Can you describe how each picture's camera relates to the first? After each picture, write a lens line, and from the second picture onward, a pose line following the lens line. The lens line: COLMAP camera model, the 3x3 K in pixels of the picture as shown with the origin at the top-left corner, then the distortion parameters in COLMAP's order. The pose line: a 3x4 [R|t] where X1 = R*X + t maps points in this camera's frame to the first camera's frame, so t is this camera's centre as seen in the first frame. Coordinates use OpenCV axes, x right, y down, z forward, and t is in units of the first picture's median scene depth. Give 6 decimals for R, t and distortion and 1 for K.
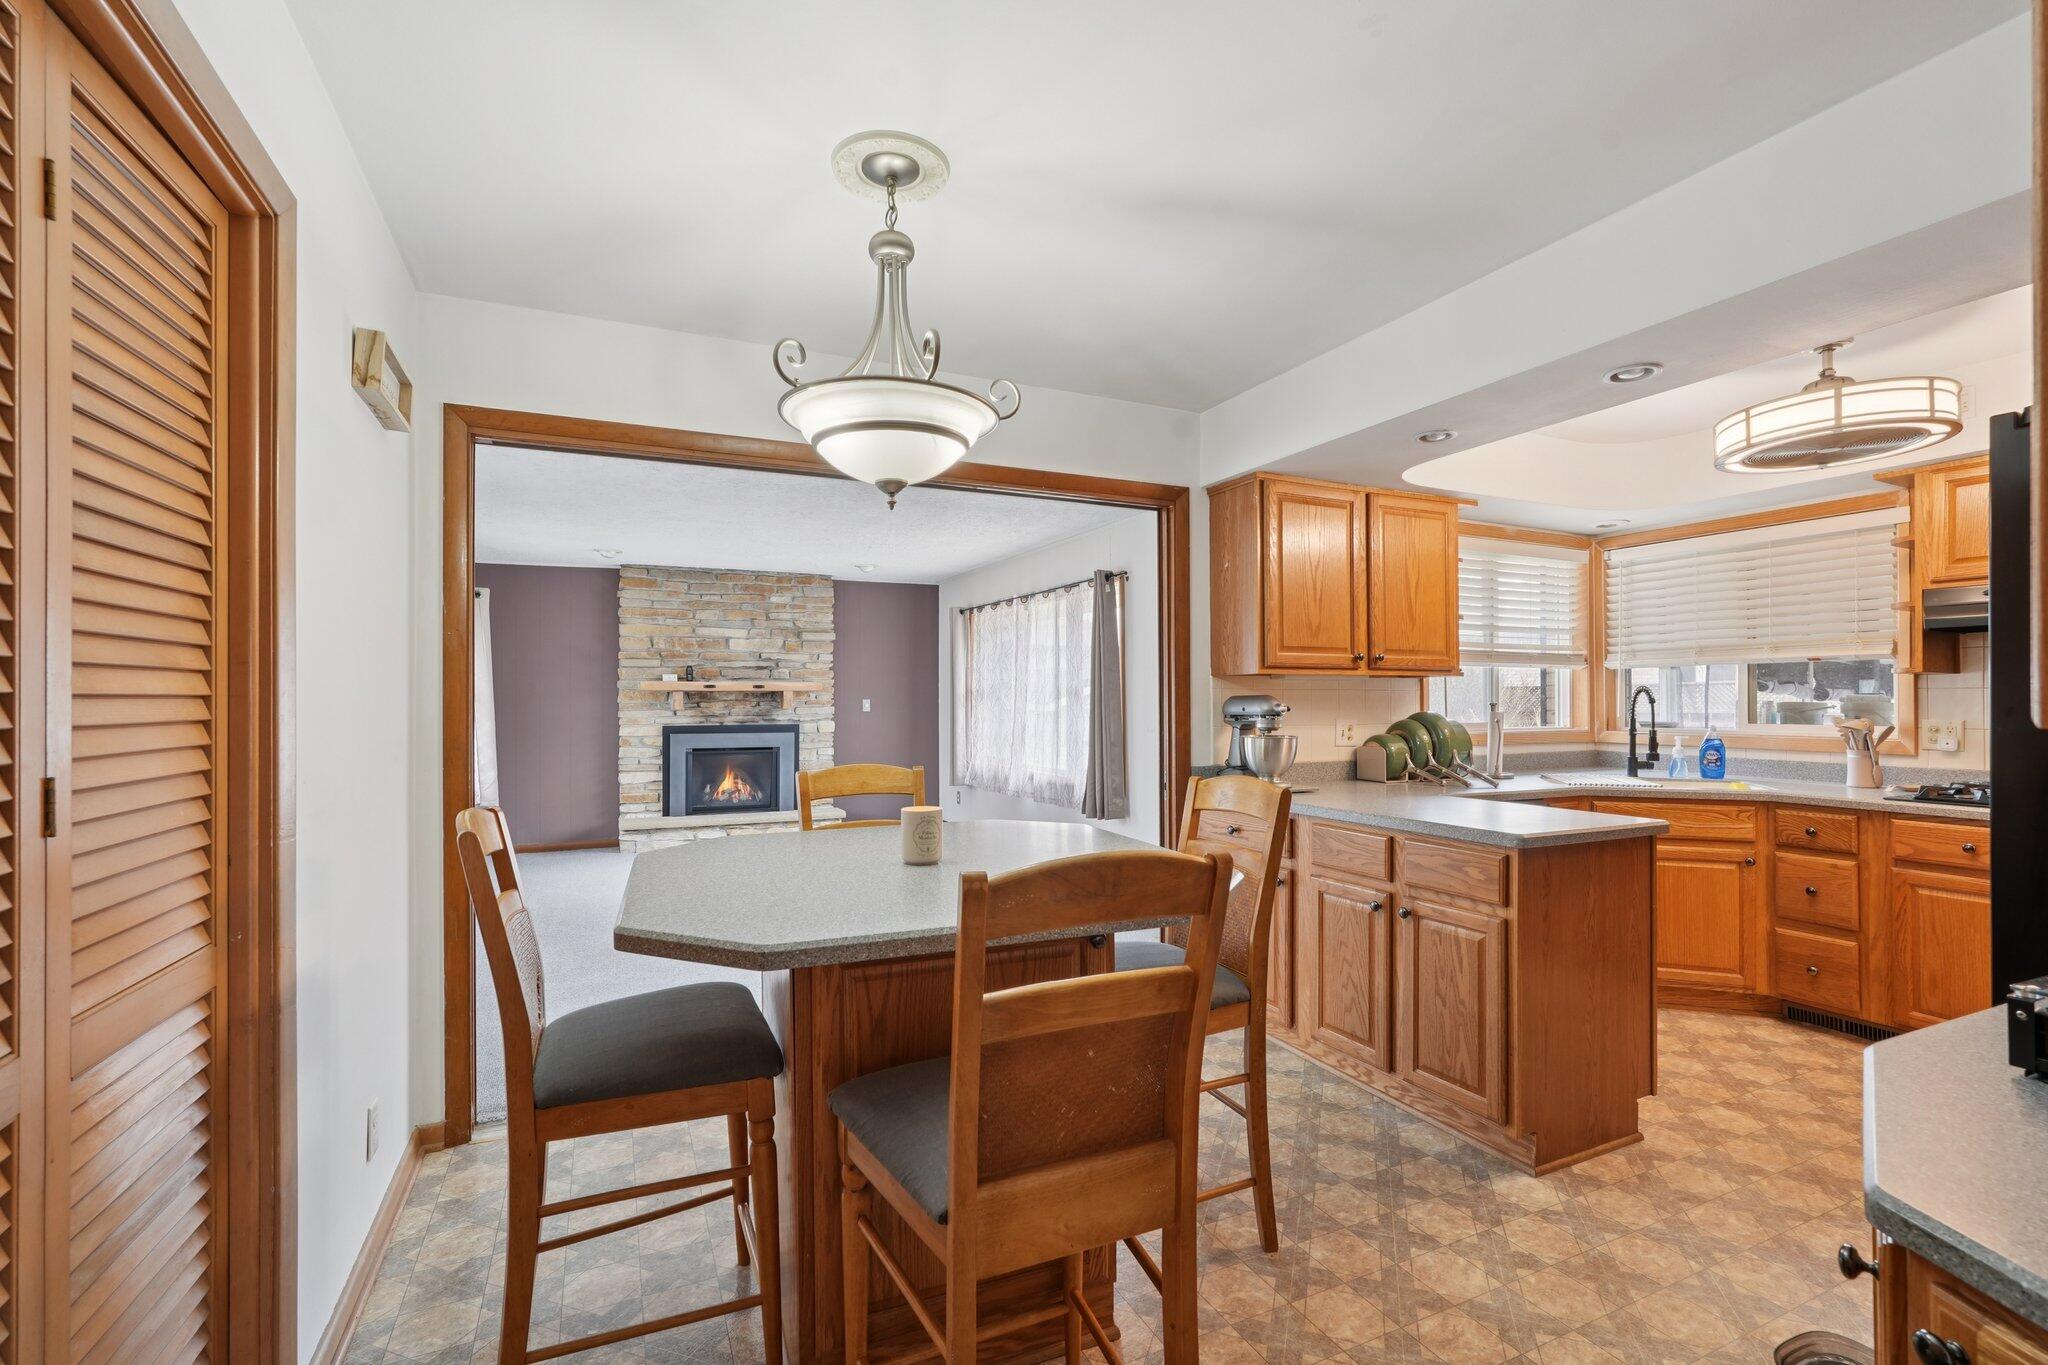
lens RADIAL K [[891.7, 0, 1020.8], [0, 891.7, 692.4], [0, 0, 1]] dist [-0.012478, 0.005309]
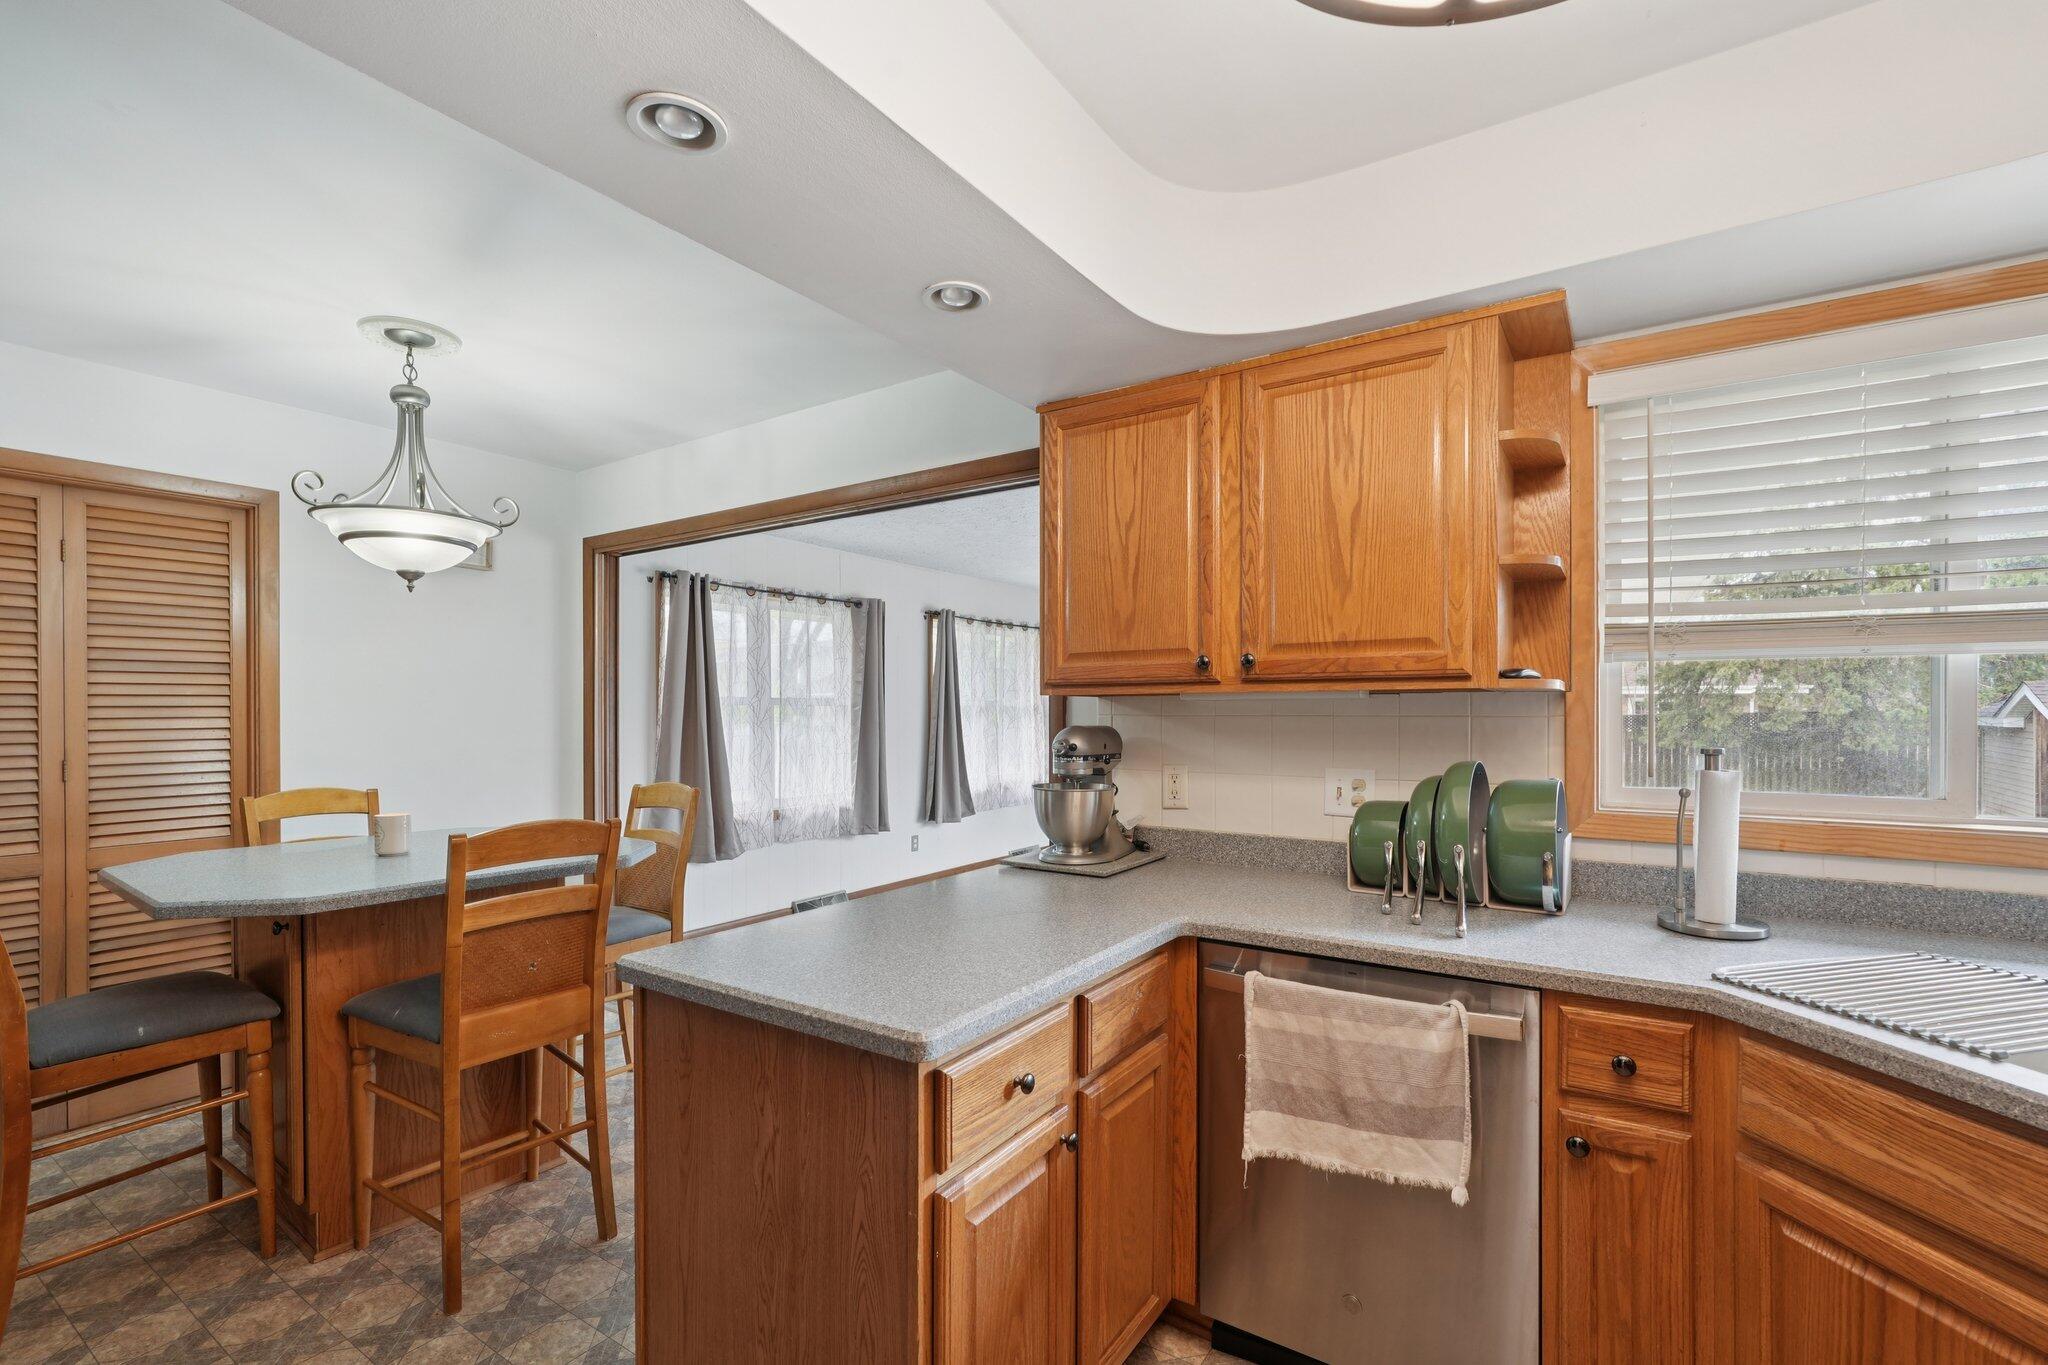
lens RADIAL K [[940.7, 0, 1055.0], [0, 940.7, 701.7], [0, 0, 1]] dist [-0.003340, 0.000699]
pose [[0.511649, -0.009536, -0.859142, 0.872381], [0.005768, 0.999954, -0.007664, -0.009695], [0.859175, -0.001034, 0.511681, 0.598602]]
